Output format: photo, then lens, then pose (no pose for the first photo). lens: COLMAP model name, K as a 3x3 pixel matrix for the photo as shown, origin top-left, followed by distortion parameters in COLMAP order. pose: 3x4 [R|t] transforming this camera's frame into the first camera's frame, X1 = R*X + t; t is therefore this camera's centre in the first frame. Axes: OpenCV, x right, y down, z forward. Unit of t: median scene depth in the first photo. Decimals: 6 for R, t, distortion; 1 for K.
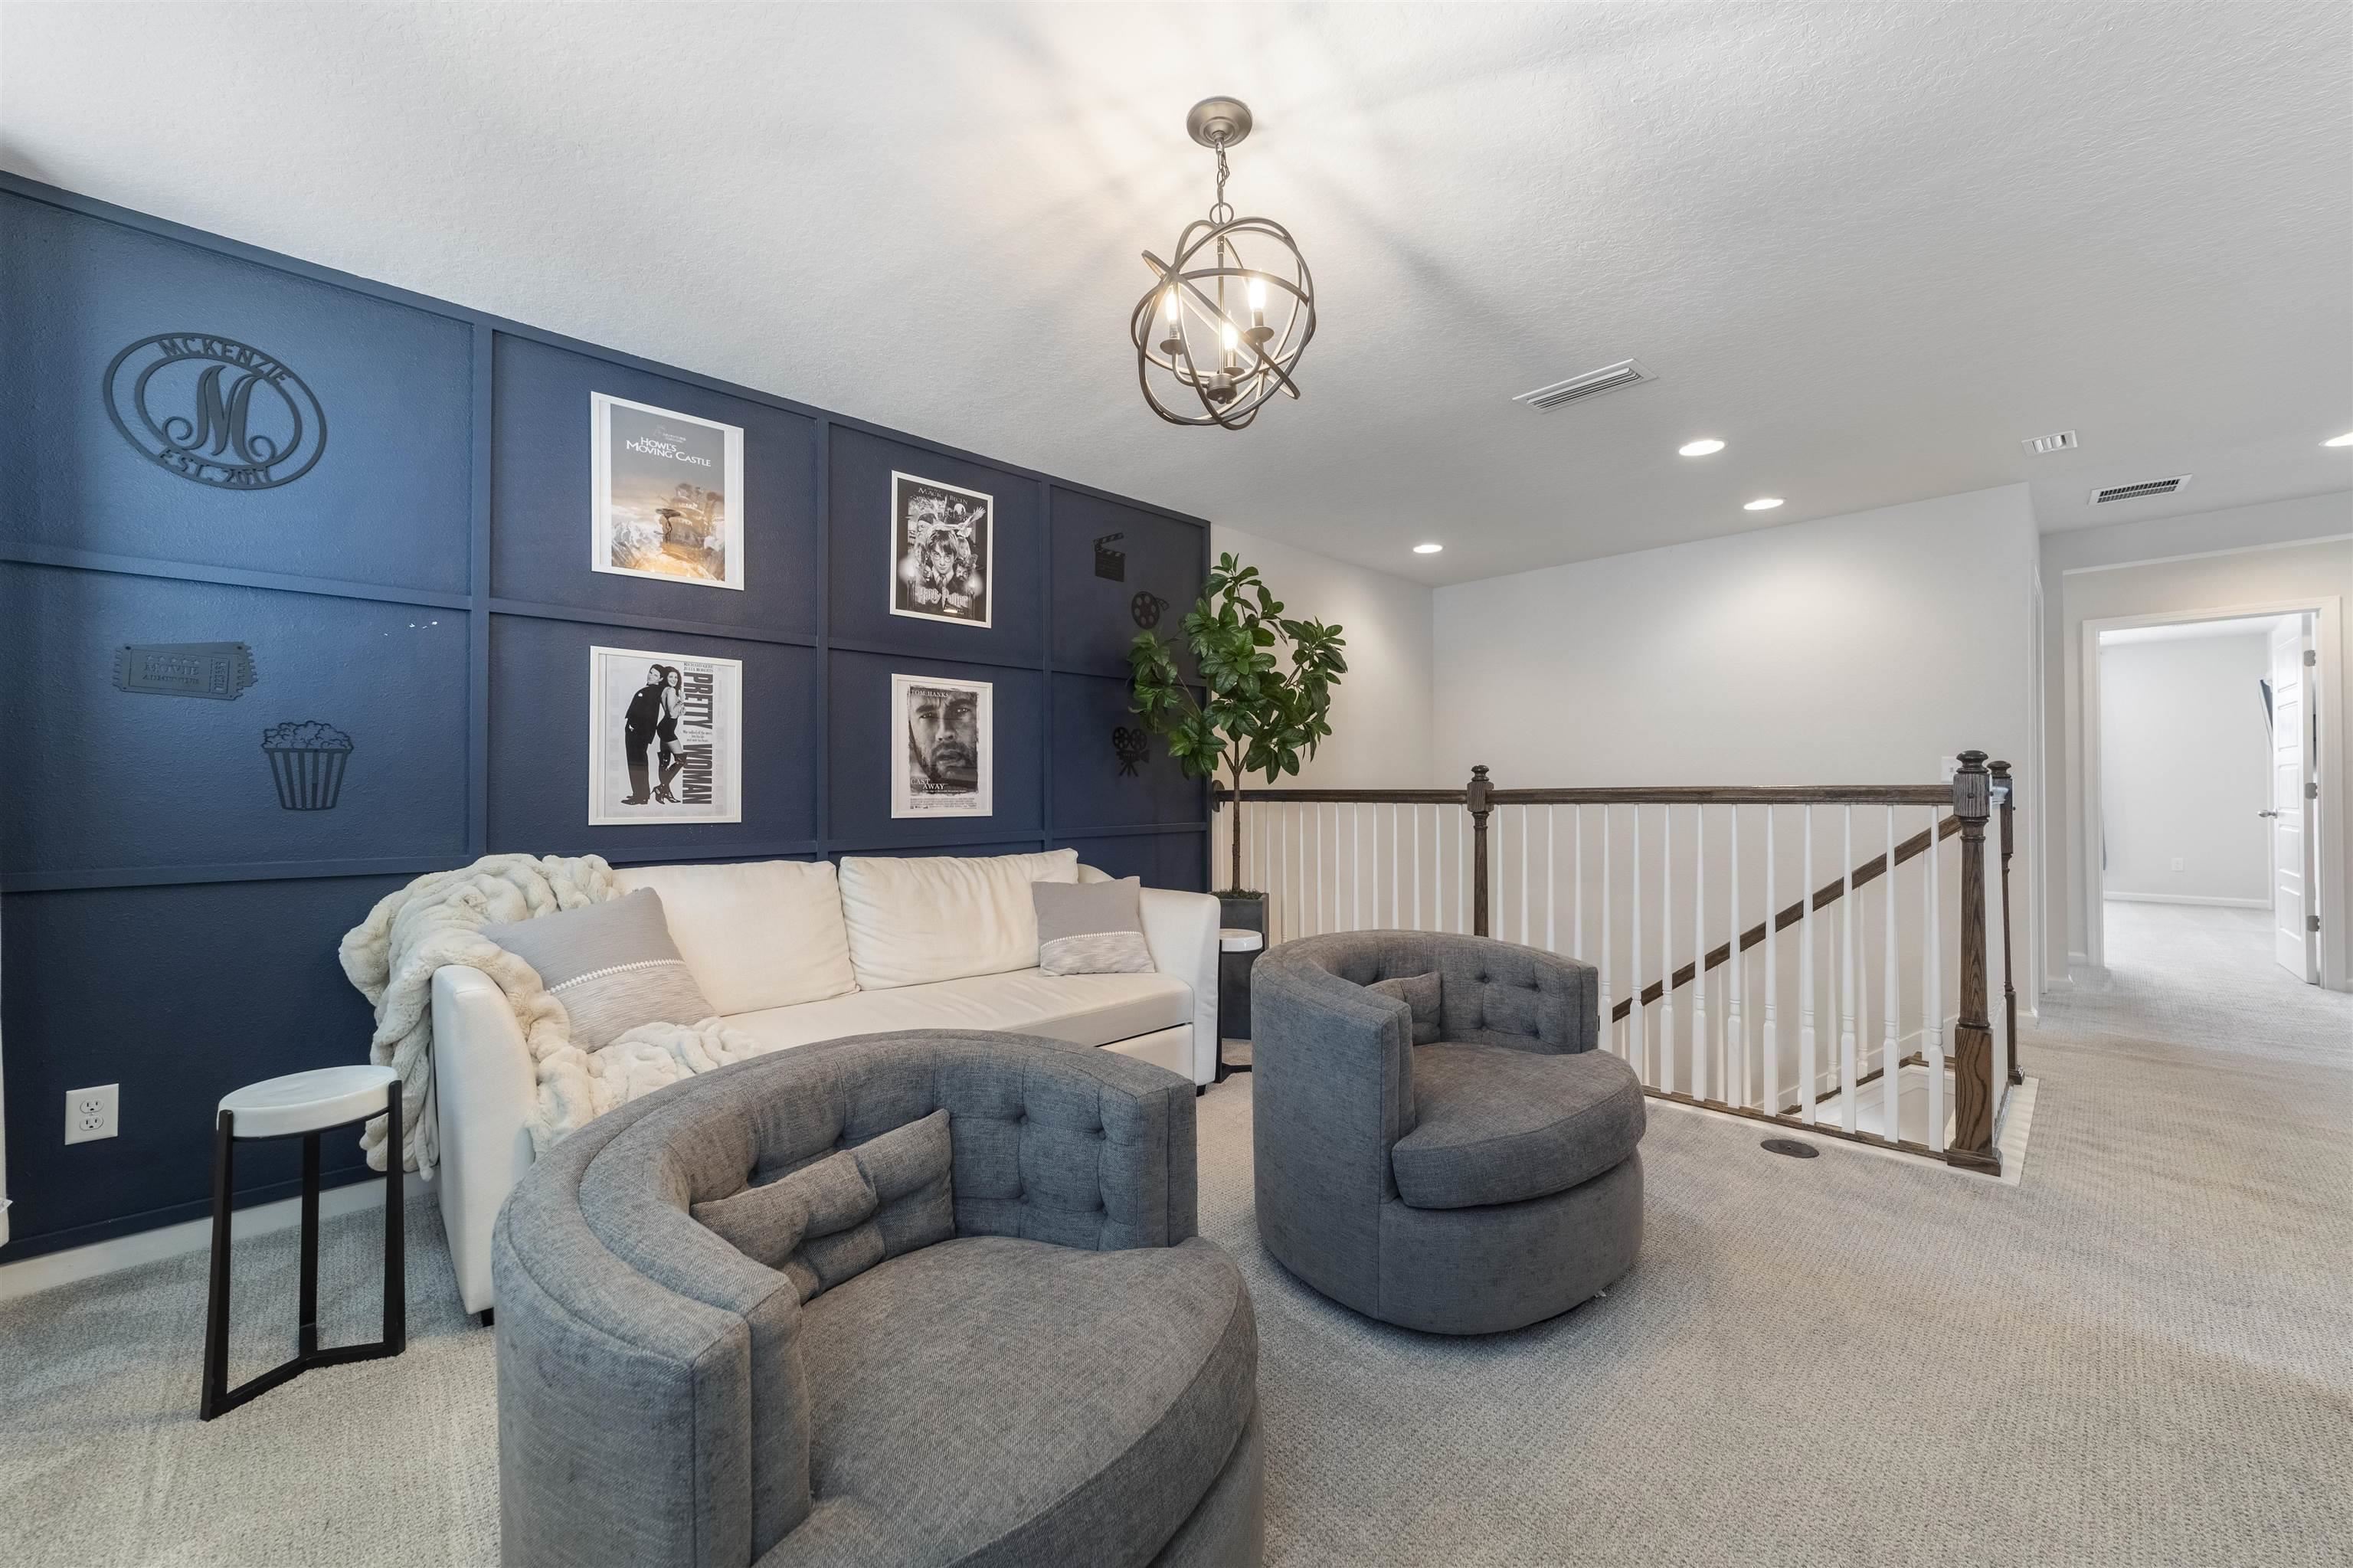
lens RADIAL K [[904.1, 0, 1166.3], [0, 904.1, 777.9], [0, 0, 1]] dist [-0.005359, 0.002995]
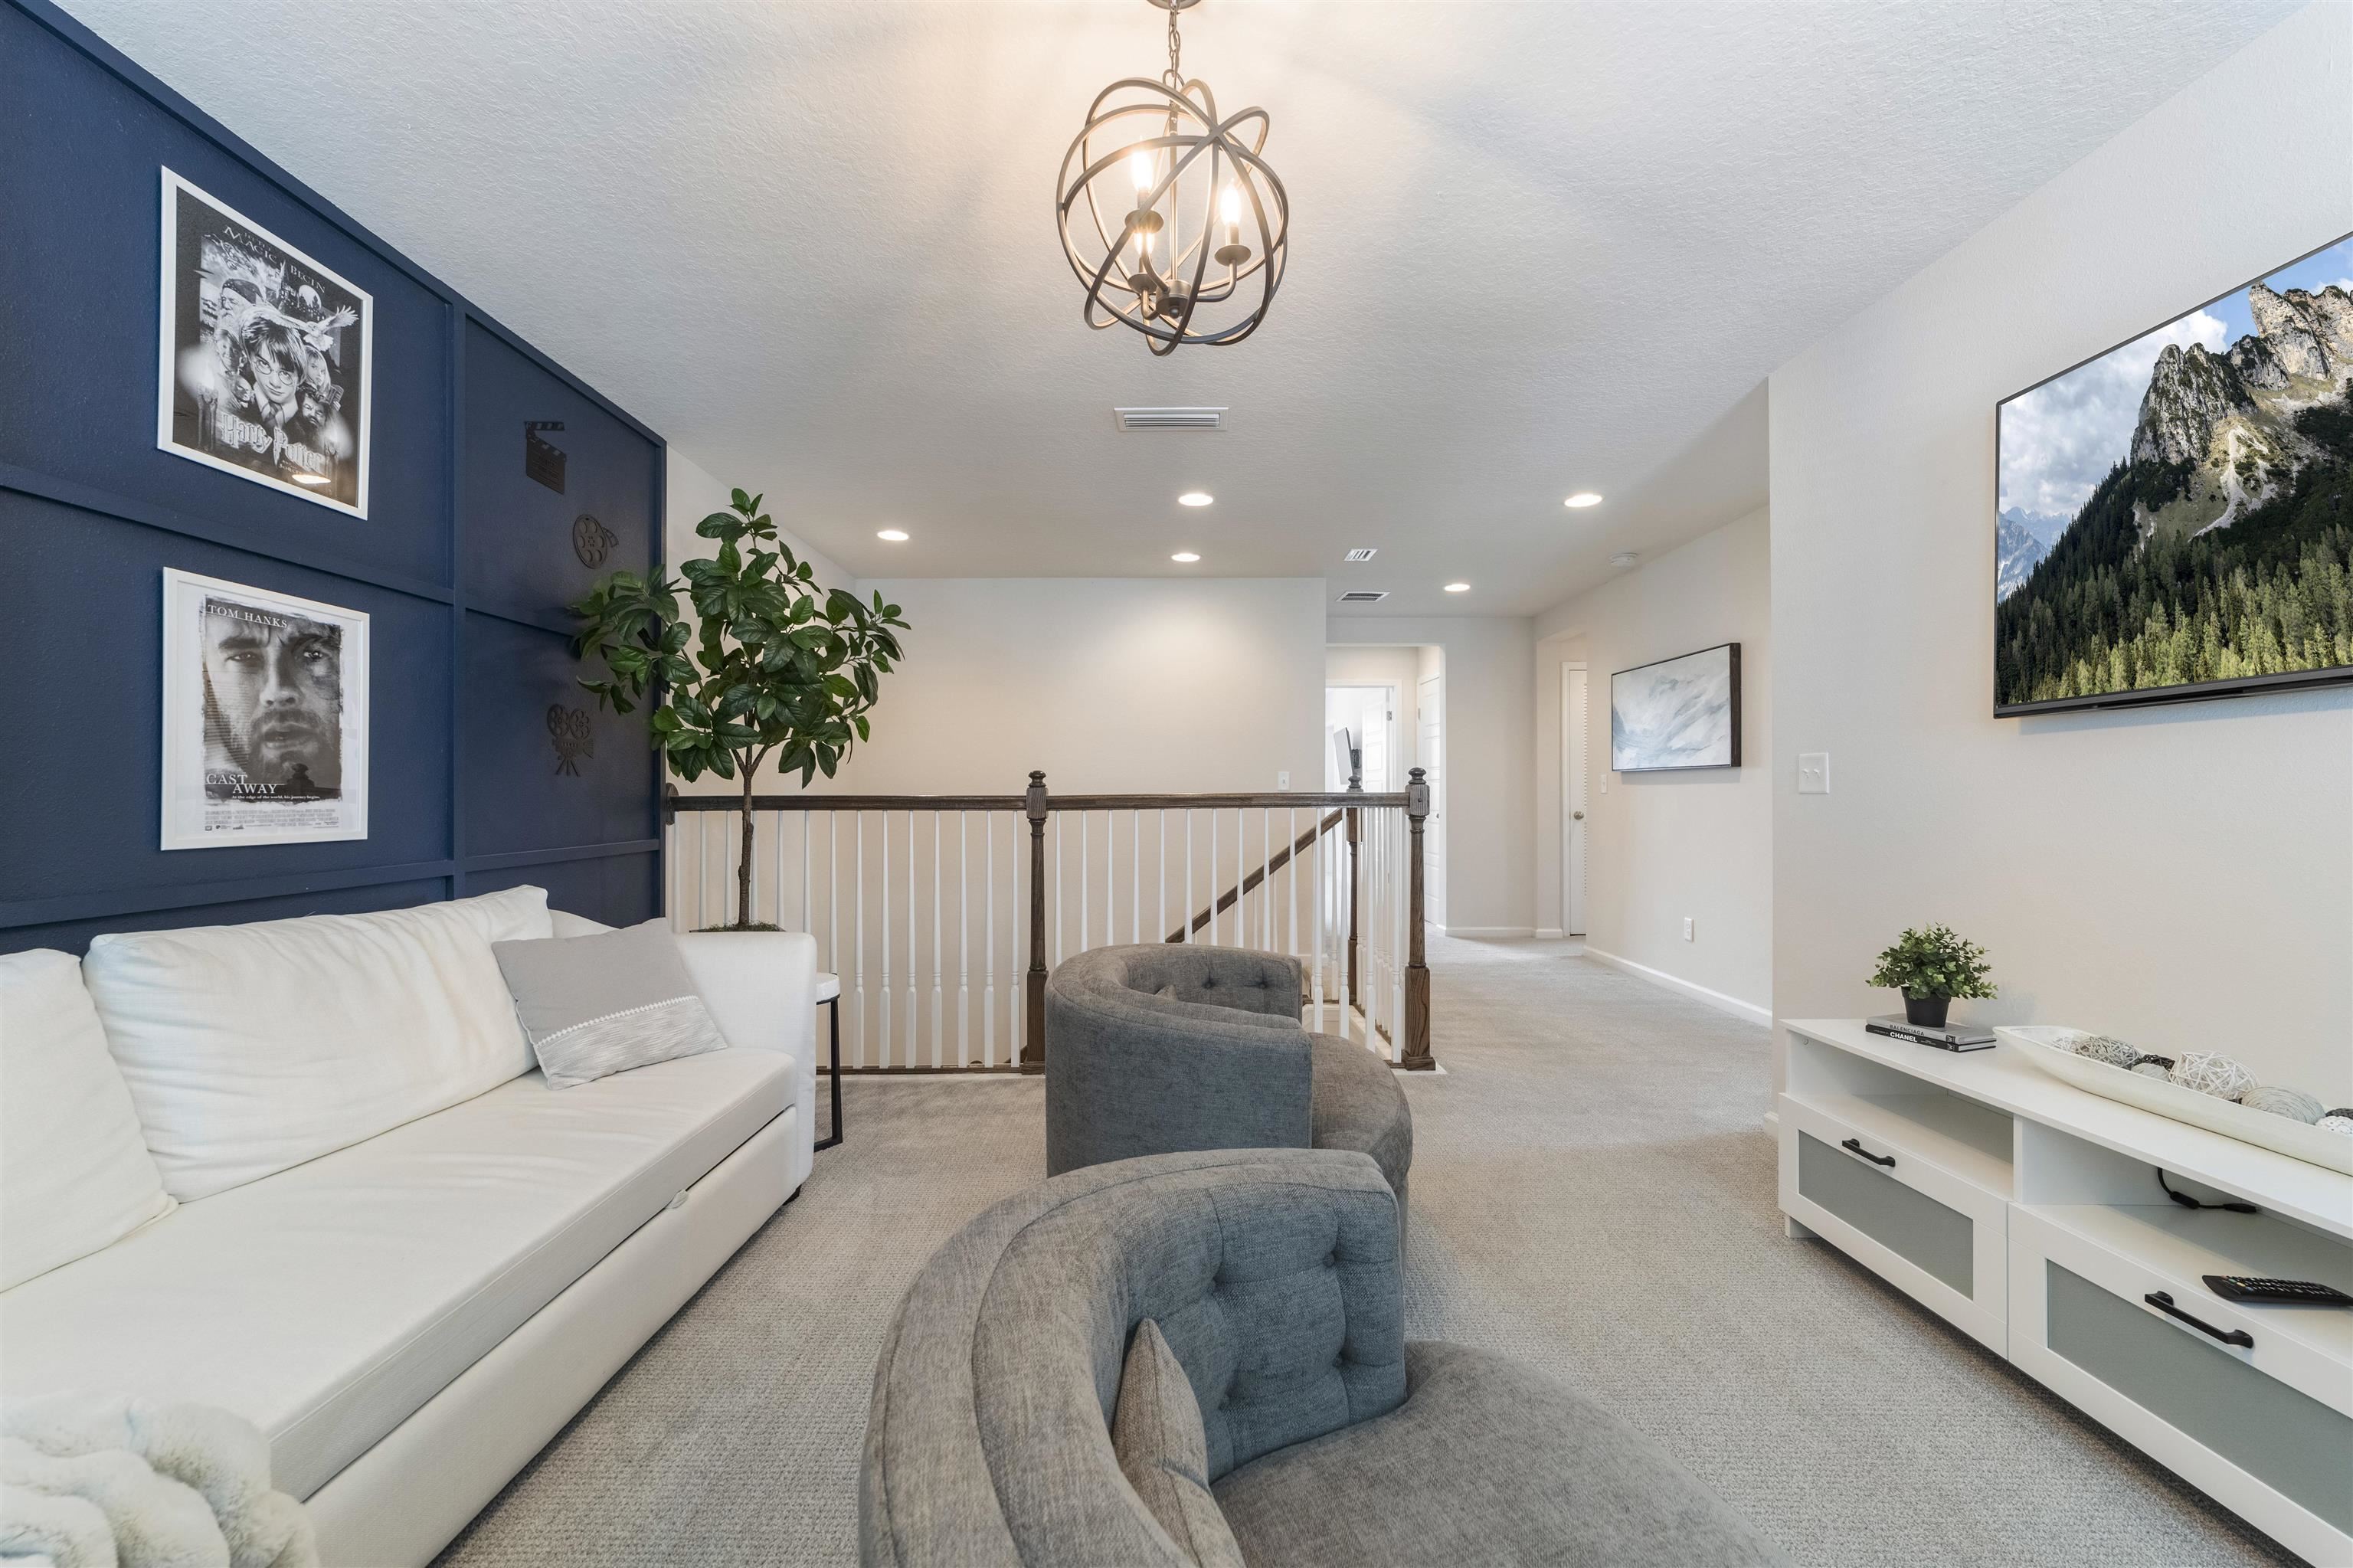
lens RADIAL K [[904.1, 0, 1173.5], [0, 904.1, 788.1], [0, 0, 1]] dist [-0.005359, 0.002995]
pose [[0.691089, 0.007086, 0.722735, -0.267596], [-0.009057, 0.999958, -0.001144, 0.004694], [-0.722713, -0.005755, 0.691124, 0.226864]]
